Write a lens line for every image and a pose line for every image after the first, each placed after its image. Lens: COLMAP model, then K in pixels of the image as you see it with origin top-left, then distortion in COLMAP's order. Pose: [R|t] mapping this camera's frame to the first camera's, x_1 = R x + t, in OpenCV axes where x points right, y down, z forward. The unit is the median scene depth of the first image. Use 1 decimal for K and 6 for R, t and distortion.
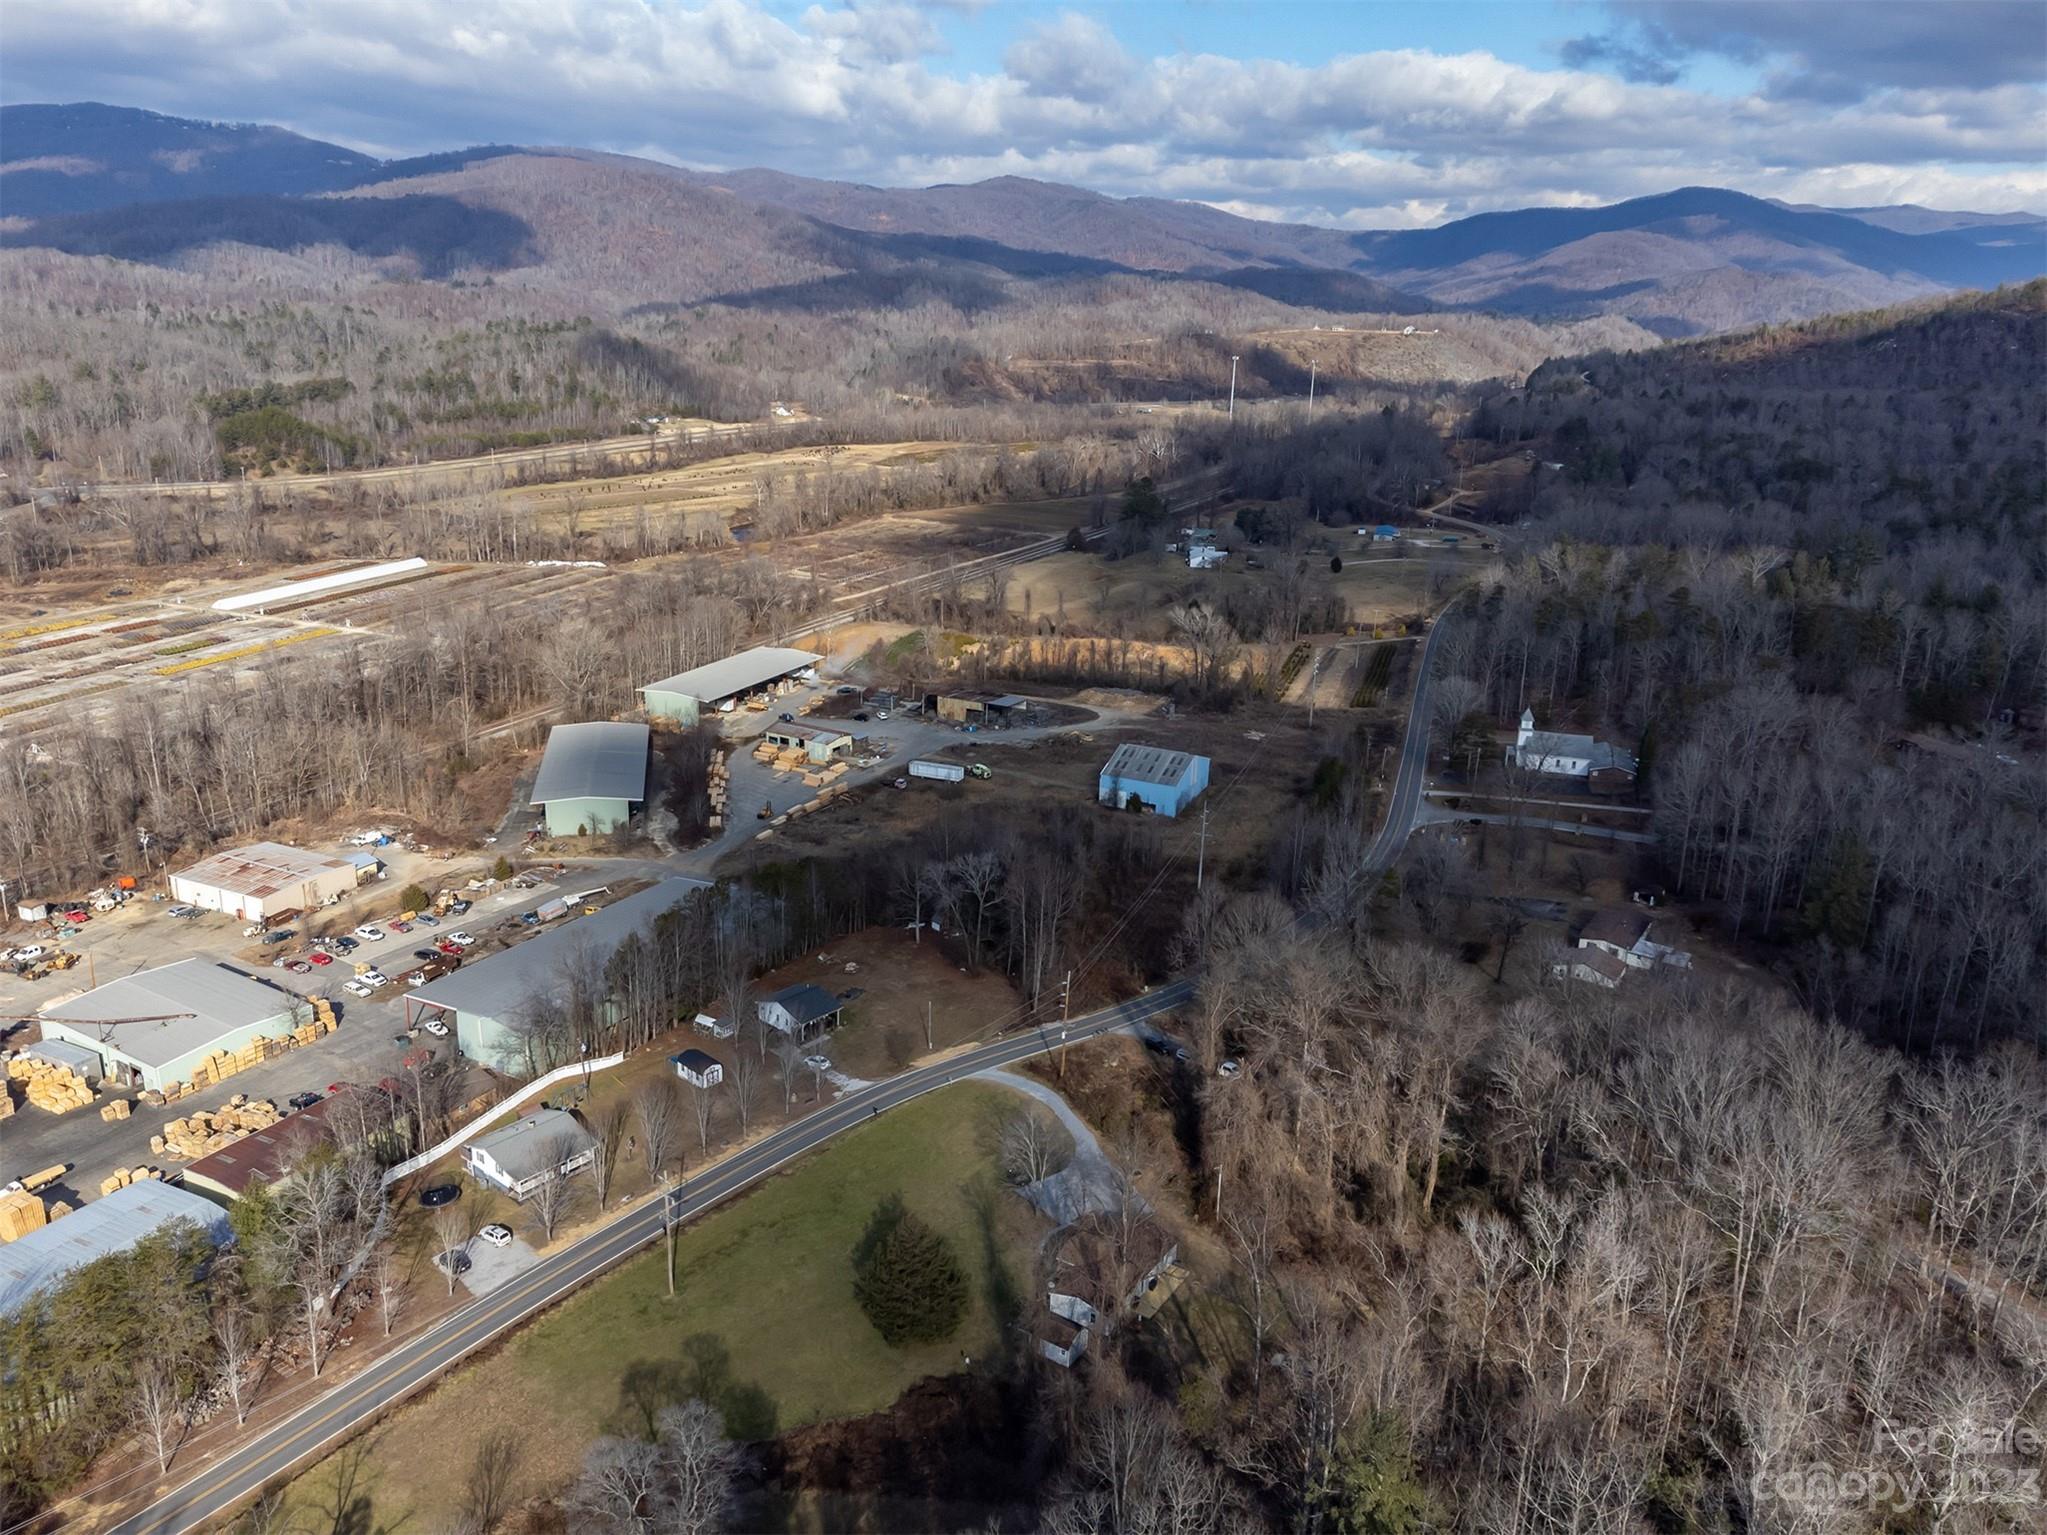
lens RADIAL K [[1525.2, 0, 1034.1], [0, 1525.2, 762.8], [0, 0, 1]] dist [0.017703, -0.000141]
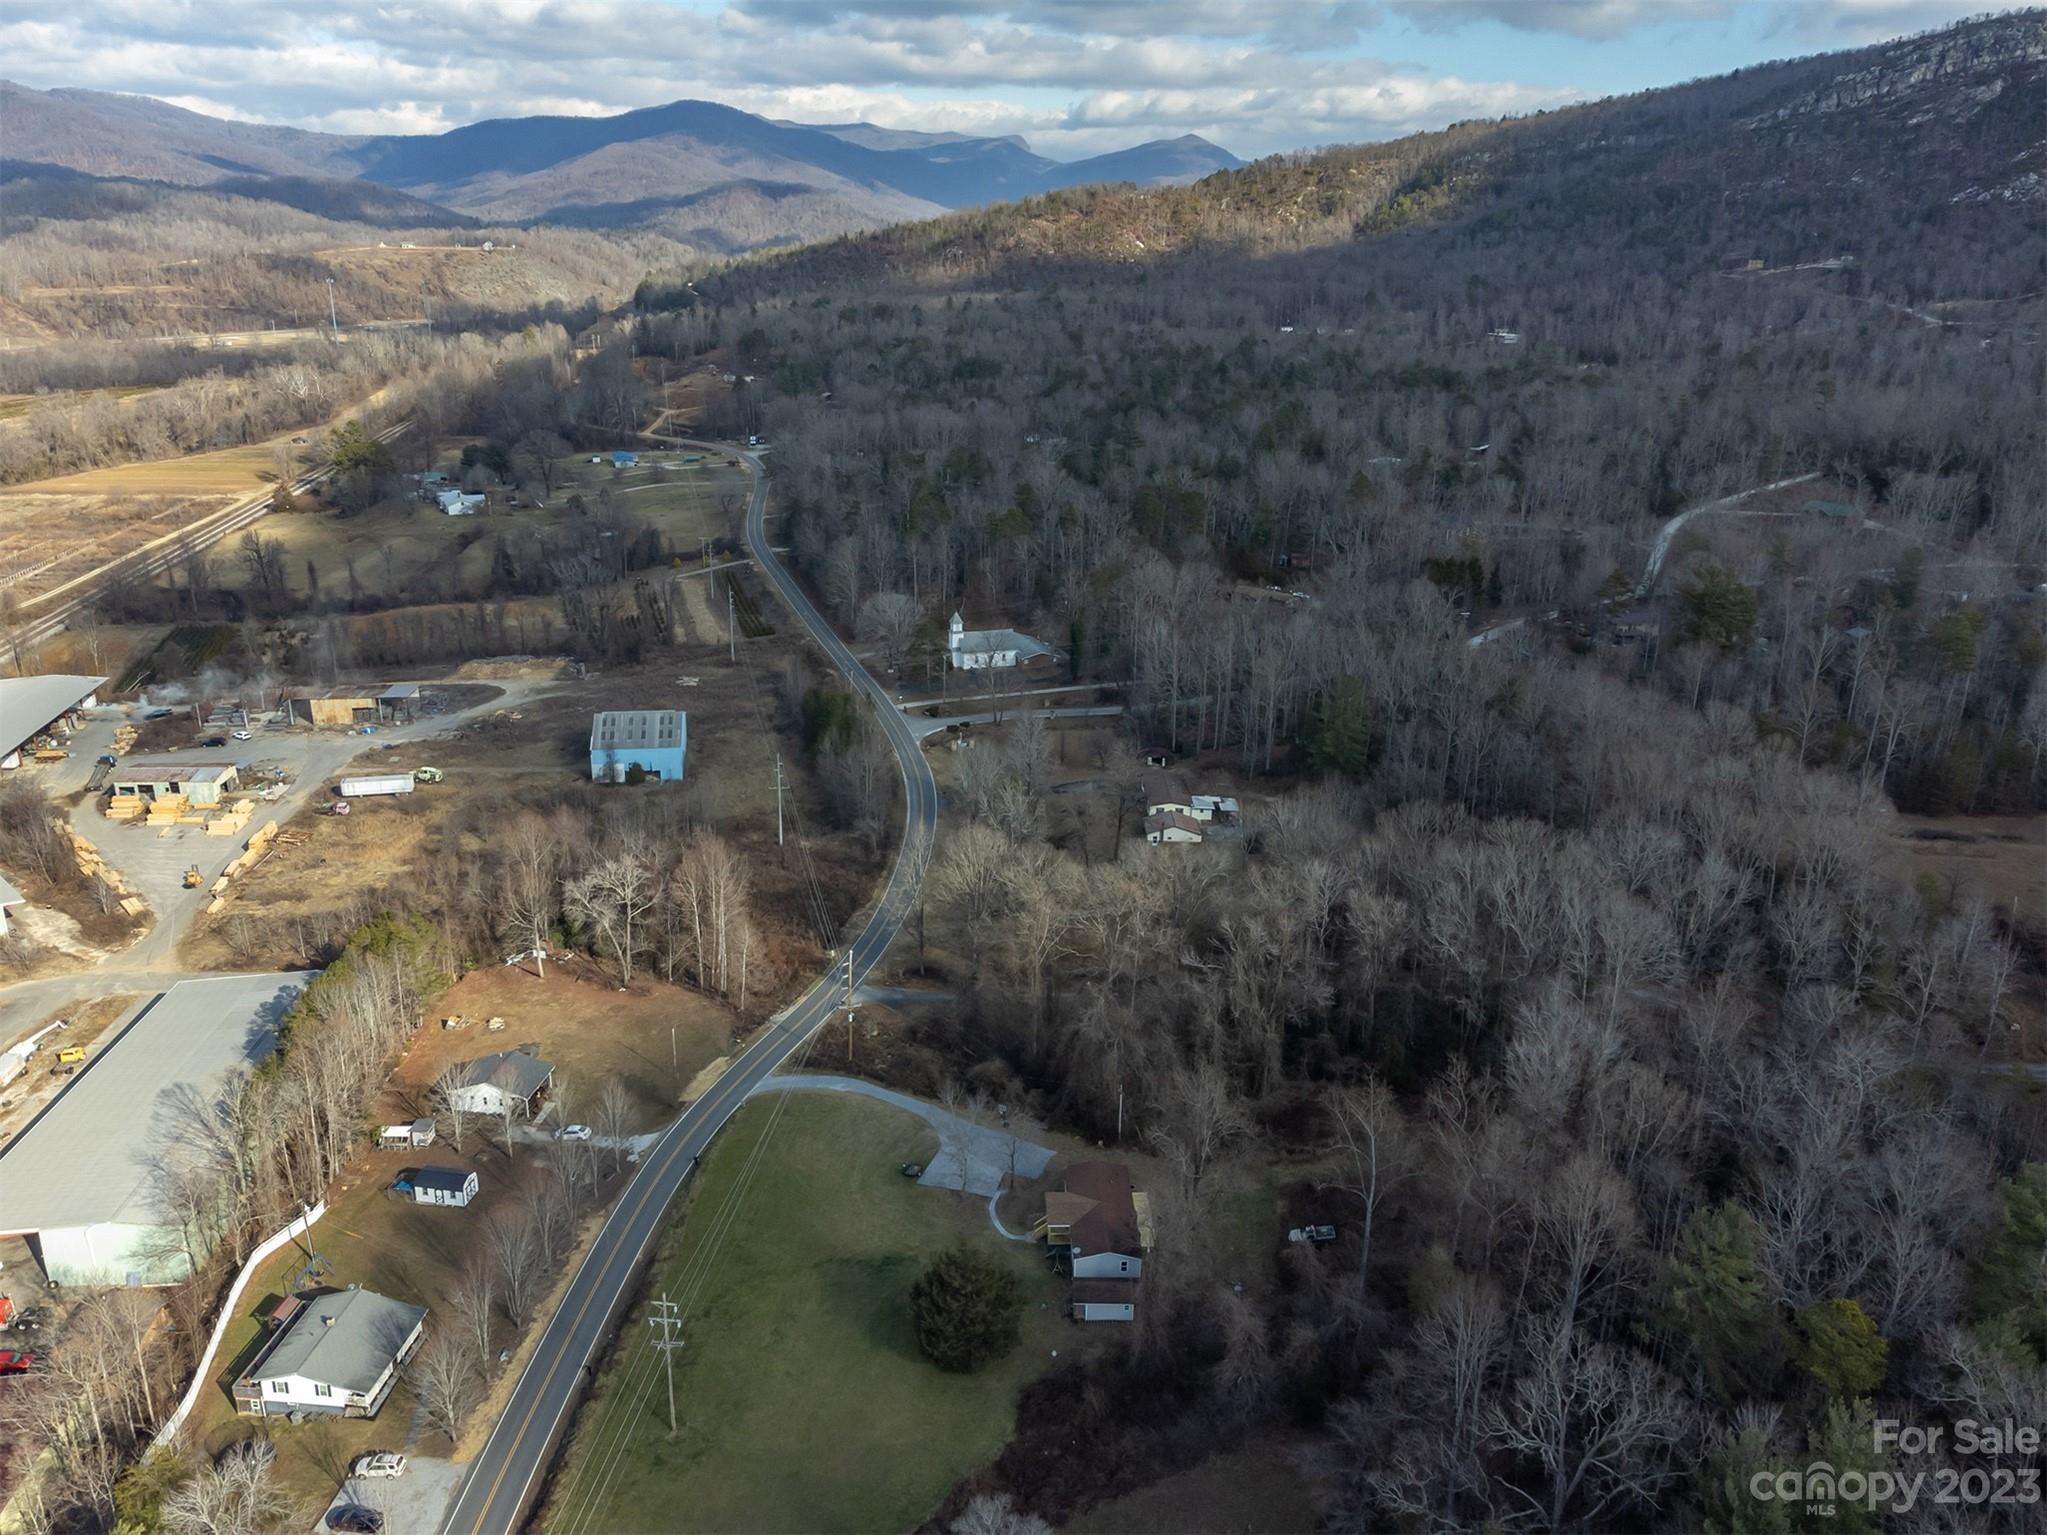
lens RADIAL K [[1525.2, 0, 1027.7], [0, 1525.2, 775.7], [0, 0, 1]] dist [0.017703, -0.000141]
pose [[0.828276, -0.203012, 0.522250, -0.118189], [0.171648, 0.979176, 0.108401, -0.017063], [-0.533381, -0.000143, 0.845875, 0.048692]]
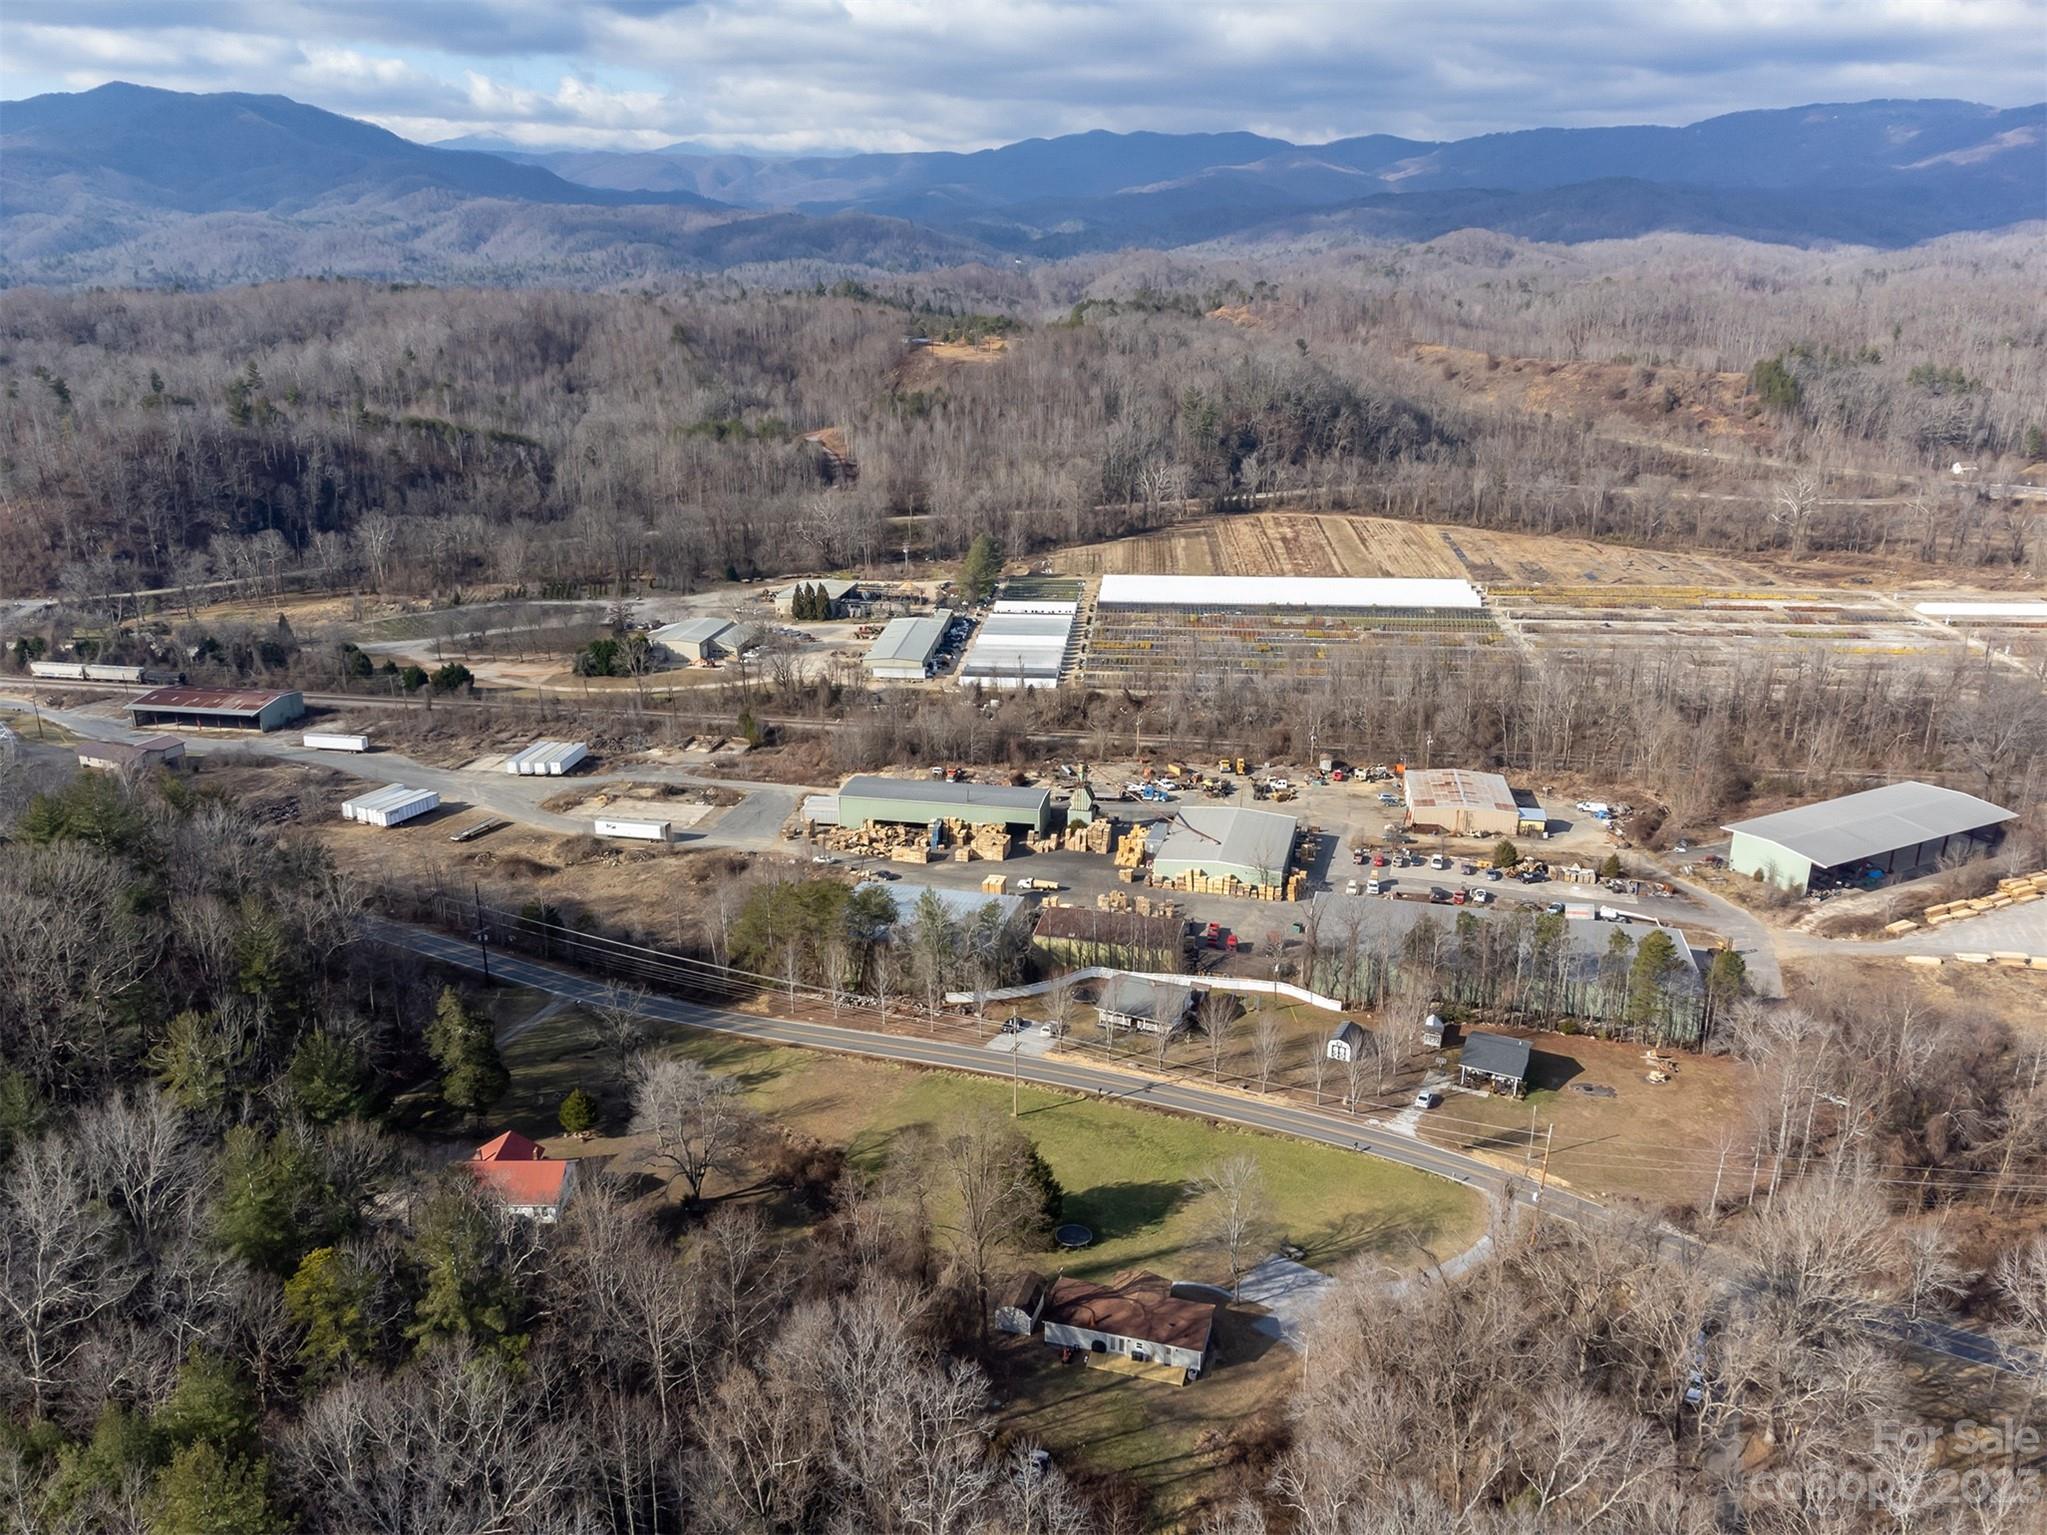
lens RADIAL K [[1525.2, 0, 1017.1], [0, 1525.2, 777.7], [0, 0, 1]] dist [0.017703, -0.000141]
pose [[0.263320, 0.286538, -0.921172, 0.207297], [-0.280098, 0.936446, 0.211222, -0.039959], [0.923151, 0.202400, 0.326843, 0.148286]]
